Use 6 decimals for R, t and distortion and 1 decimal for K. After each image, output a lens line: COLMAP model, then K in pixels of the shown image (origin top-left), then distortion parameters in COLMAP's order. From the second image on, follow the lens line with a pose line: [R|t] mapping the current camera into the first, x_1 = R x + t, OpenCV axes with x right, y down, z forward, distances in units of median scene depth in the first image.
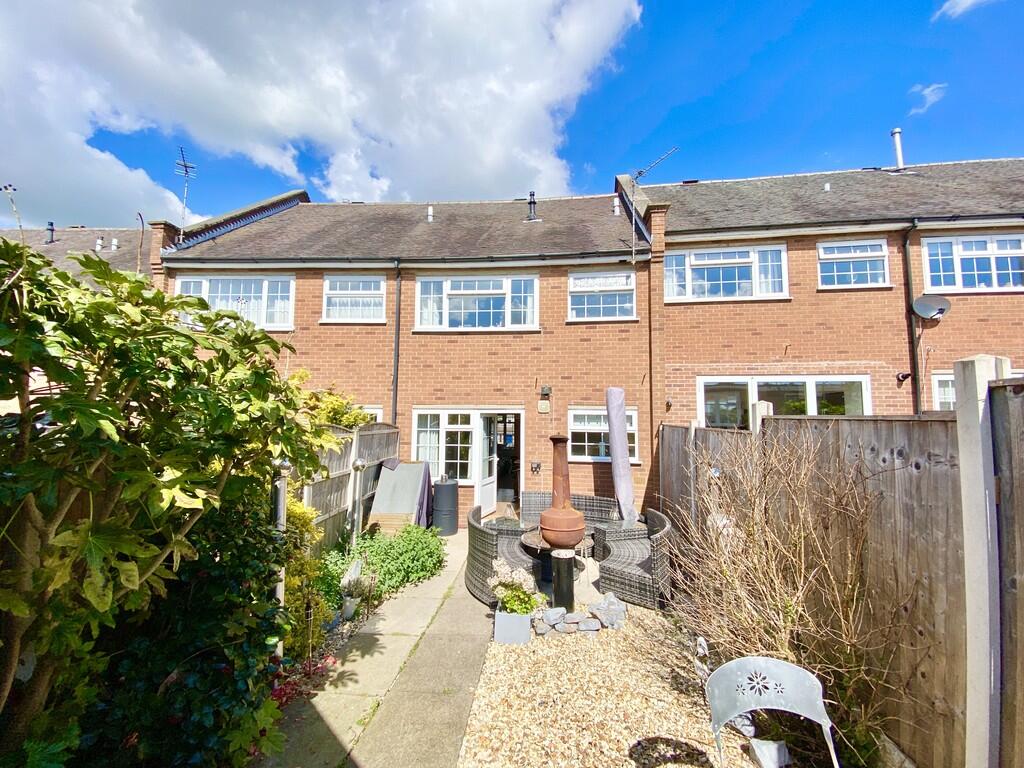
lens RADIAL K [[411.3, 0, 512.0], [0, 411.3, 384.0], [0, 0, 1]] dist [-0.000492, -0.000014]
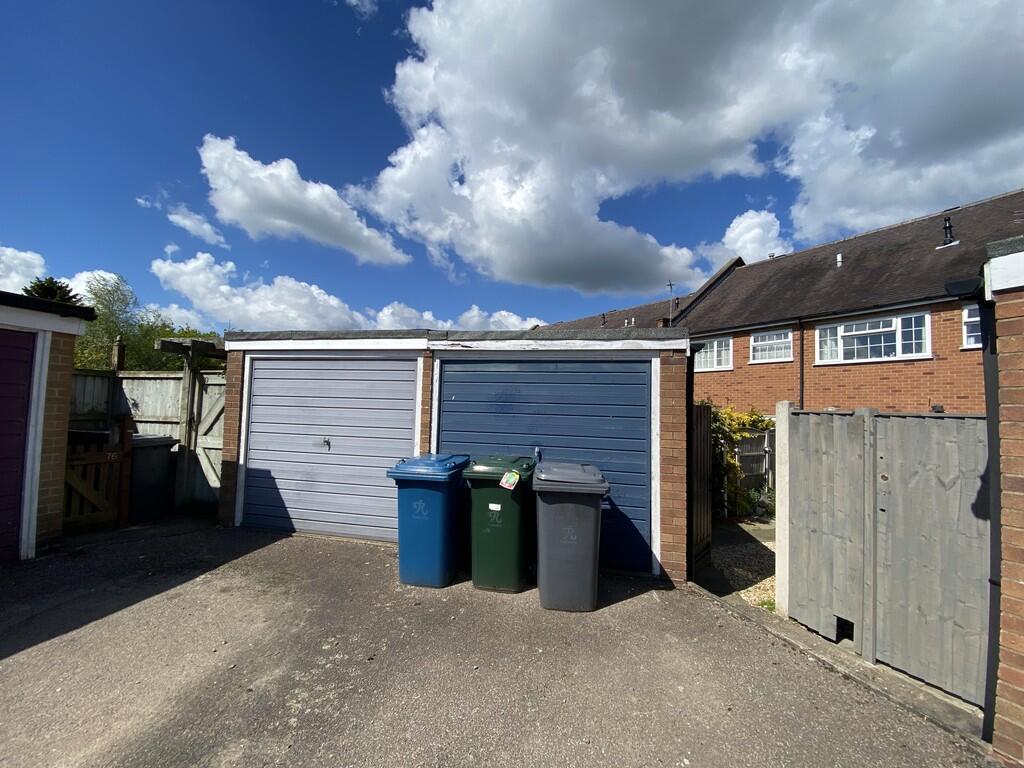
lens RADIAL K [[411.3, 0, 512.0], [0, 411.3, 384.0], [0, 0, 1]] dist [-0.000492, -0.000014]
pose [[0.515606, -0.037038, -0.856025, 0.442499], [0.020418, 0.999313, -0.030939, -0.040572], [0.856582, -0.001526, 0.516008, -0.638219]]
